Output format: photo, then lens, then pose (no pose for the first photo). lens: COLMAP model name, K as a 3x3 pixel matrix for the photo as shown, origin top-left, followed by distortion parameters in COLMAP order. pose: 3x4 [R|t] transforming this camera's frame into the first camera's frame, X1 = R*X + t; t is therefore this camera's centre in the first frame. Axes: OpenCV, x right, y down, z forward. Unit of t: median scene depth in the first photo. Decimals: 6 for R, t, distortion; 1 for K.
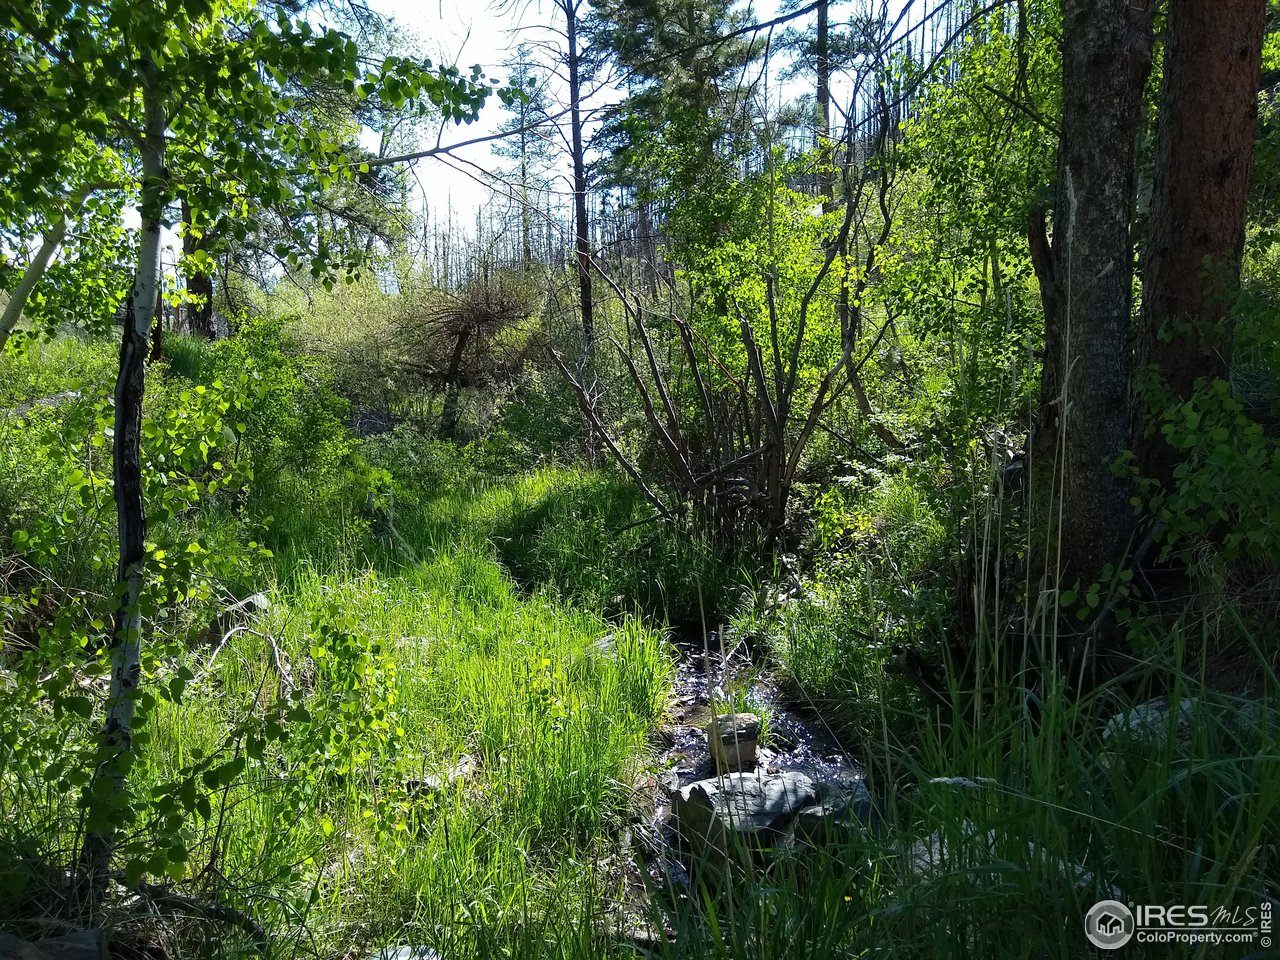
lens RADIAL K [[1062.1, 0, 645.1], [0, 1062.1, 455.7], [0, 0, 1]] dist [-0.005954, 0.039420]
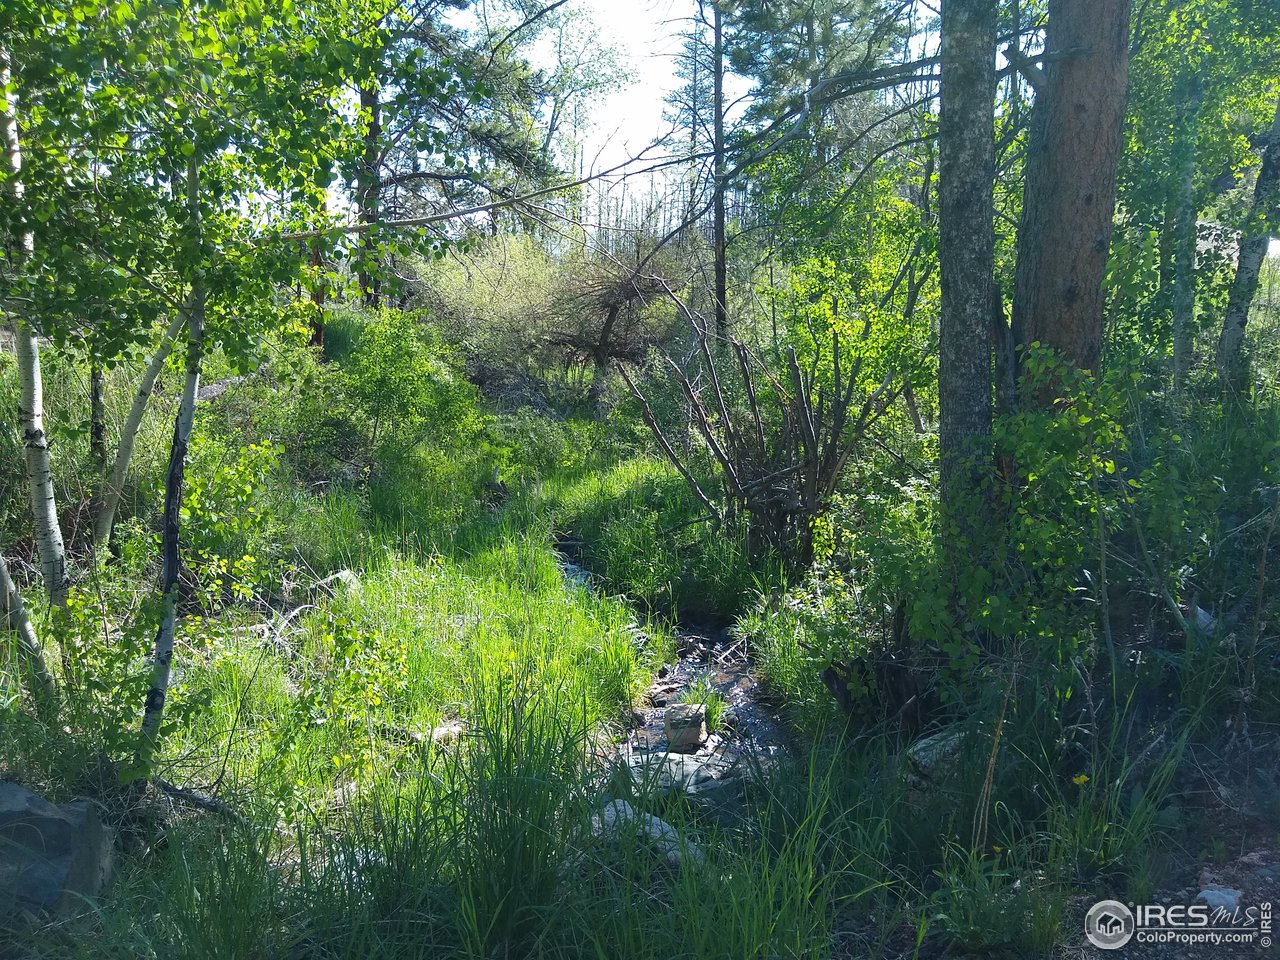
lens RADIAL K [[1062.1, 0, 645.1], [0, 1062.1, 455.7], [0, 0, 1]] dist [-0.005954, 0.039420]
pose [[0.987115, 0.051391, -0.151535, 0.112576], [-0.046337, 0.998252, 0.036695, -0.046708], [0.153155, -0.029200, 0.987771, -0.114131]]
